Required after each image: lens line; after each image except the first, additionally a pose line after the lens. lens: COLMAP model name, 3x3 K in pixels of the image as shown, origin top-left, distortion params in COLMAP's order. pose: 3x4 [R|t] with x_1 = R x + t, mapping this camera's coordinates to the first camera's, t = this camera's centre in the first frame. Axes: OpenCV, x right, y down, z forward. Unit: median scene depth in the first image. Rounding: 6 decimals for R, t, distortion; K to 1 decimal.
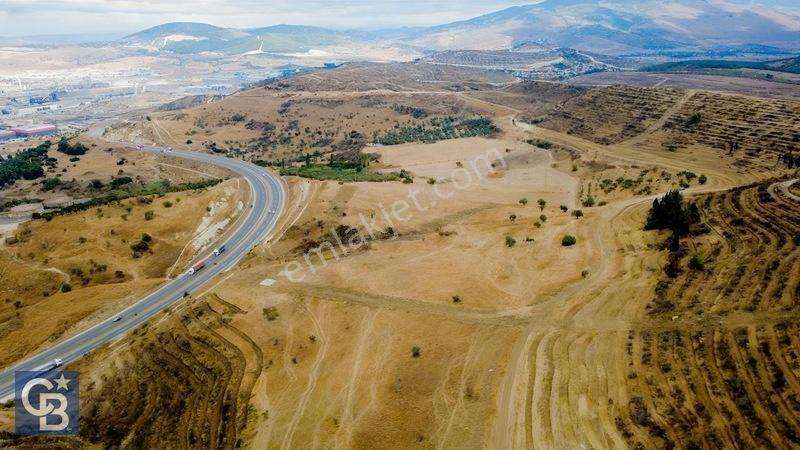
lens RADIAL K [[584.2, 0, 398.1], [0, 584.2, 225.6], [0, 0, 1]] dist [0.001332, -0.003208]
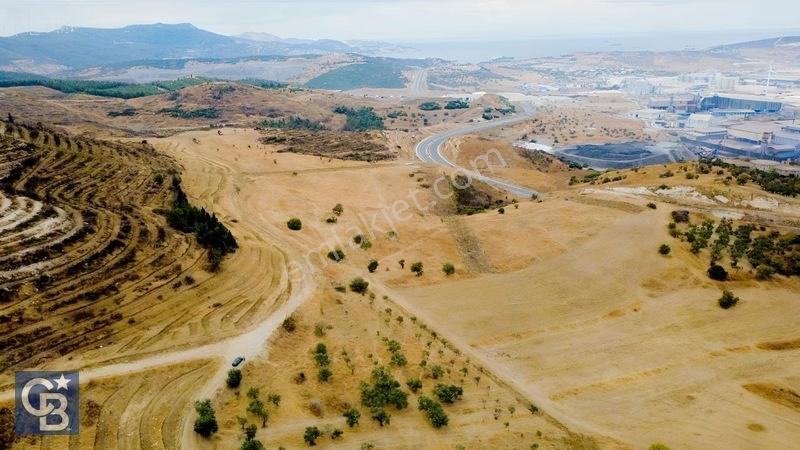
lens RADIAL K [[584.2, 0, 399.8], [0, 584.2, 225.0], [0, 0, 1]] dist [0.001332, -0.003208]
pose [[-0.624438, 0.277202, -0.730230, 0.643813], [-0.212948, 0.839069, 0.500616, -0.356122], [0.751485, 0.468105, -0.464917, 1.145413]]
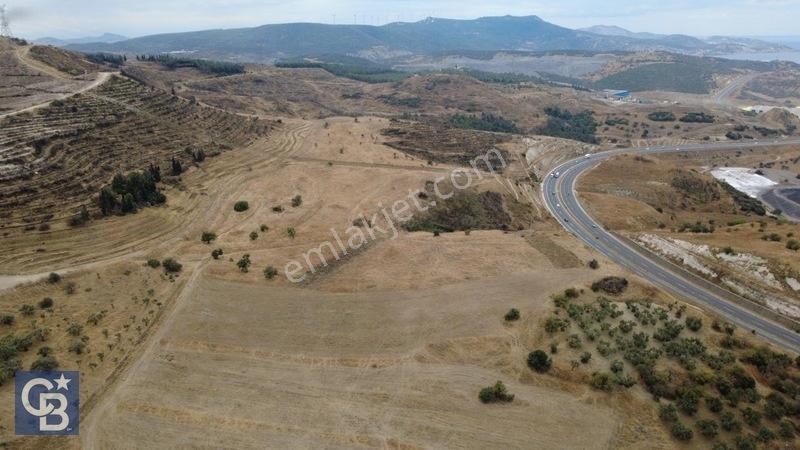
lens RADIAL K [[584.2, 0, 400.3], [0, 584.2, 225.4], [0, 0, 1]] dist [0.001332, -0.003208]
pose [[-0.947638, 0.123513, -0.294495, 0.243185], [-0.079062, 0.802730, 0.591079, -0.429469], [0.309406, 0.583412, -0.750932, 1.380324]]
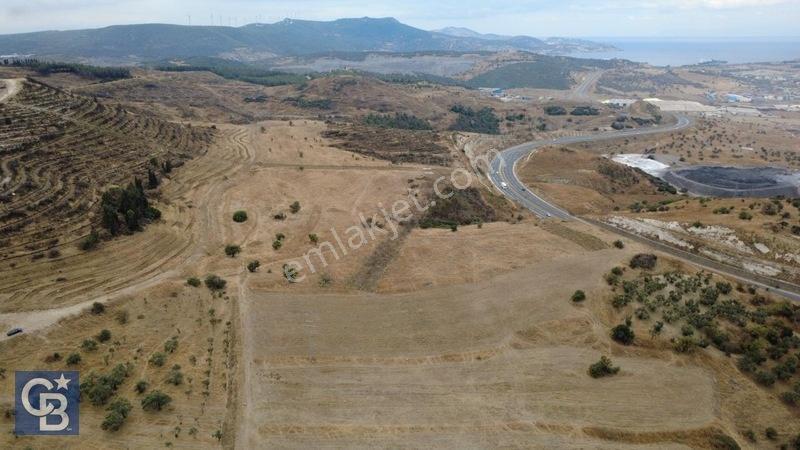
lens RADIAL K [[584.2, 0, 400.1], [0, 584.2, 225.0], [0, 0, 1]] dist [0.001332, -0.003208]
pose [[-0.845915, 0.189563, -0.498492, 0.408041], [-0.149372, 0.813076, 0.562668, -0.410494], [0.511973, 0.550430, -0.659478, 1.313109]]
